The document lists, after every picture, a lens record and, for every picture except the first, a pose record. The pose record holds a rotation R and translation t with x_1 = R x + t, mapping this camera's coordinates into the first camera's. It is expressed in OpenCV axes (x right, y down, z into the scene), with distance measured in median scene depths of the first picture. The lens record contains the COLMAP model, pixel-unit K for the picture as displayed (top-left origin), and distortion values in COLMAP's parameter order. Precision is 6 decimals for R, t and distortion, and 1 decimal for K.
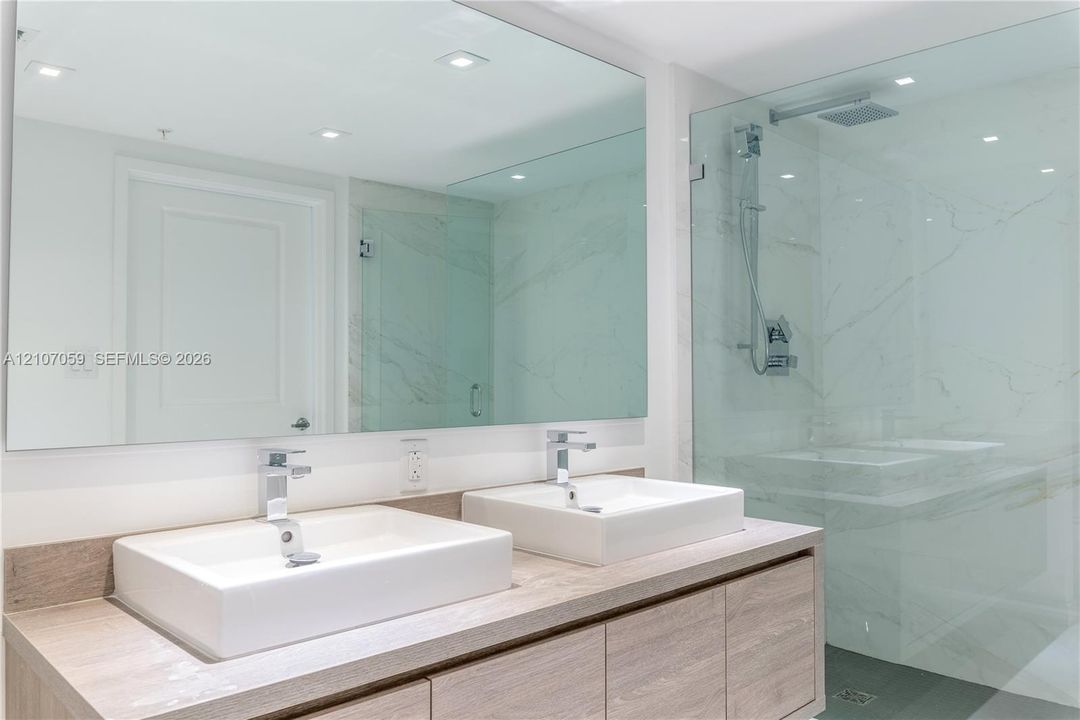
lens RADIAL K [[800.7, 0, 539.3], [0, 800.7, 357.0], [0, 0, 1]] dist [-0.004663, -0.000155]
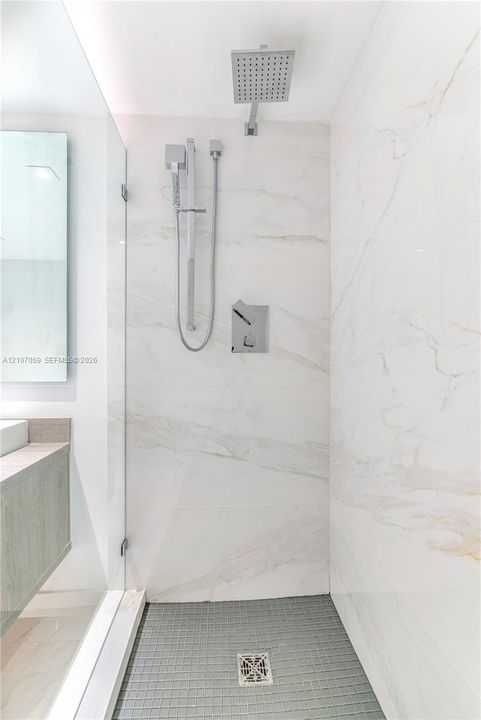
lens RADIAL K [[308.1, 0, 240.1], [0, 308.1, 364.7], [0, 0, 1]] dist [-0.006878, -0.000454]
pose [[0.767547, 0.013733, -0.640846, 0.628069], [0.010483, 0.999368, 0.033970, 0.027268], [0.640907, -0.032792, 0.766918, 0.705647]]
